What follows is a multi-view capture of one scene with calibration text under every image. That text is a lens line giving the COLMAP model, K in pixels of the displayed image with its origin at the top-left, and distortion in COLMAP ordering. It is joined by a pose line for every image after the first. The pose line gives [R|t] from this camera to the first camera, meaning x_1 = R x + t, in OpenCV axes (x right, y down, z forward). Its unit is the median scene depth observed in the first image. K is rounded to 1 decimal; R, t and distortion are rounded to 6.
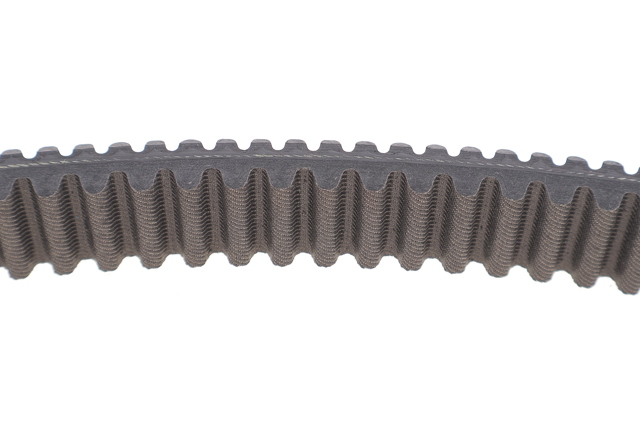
lens RADIAL K [[1121.5, 0, 321.0], [0, 1121.5, 213.0], [0, 0, 1]] dist [0.022889, 0.000000]
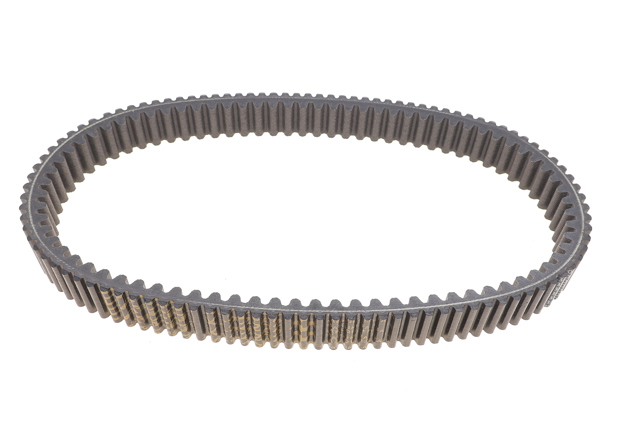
lens RADIAL K [[653.8, 0, 318.1], [0, 653.8, 212.9], [0, 0, 1]] dist [-0.005394, 0.000000]
pose [[0.999693, 0.019362, 0.015451, -0.016455], [-0.019523, 0.999756, 0.010362, 0.241706], [-0.015246, -0.010660, 0.999827, -0.782512]]
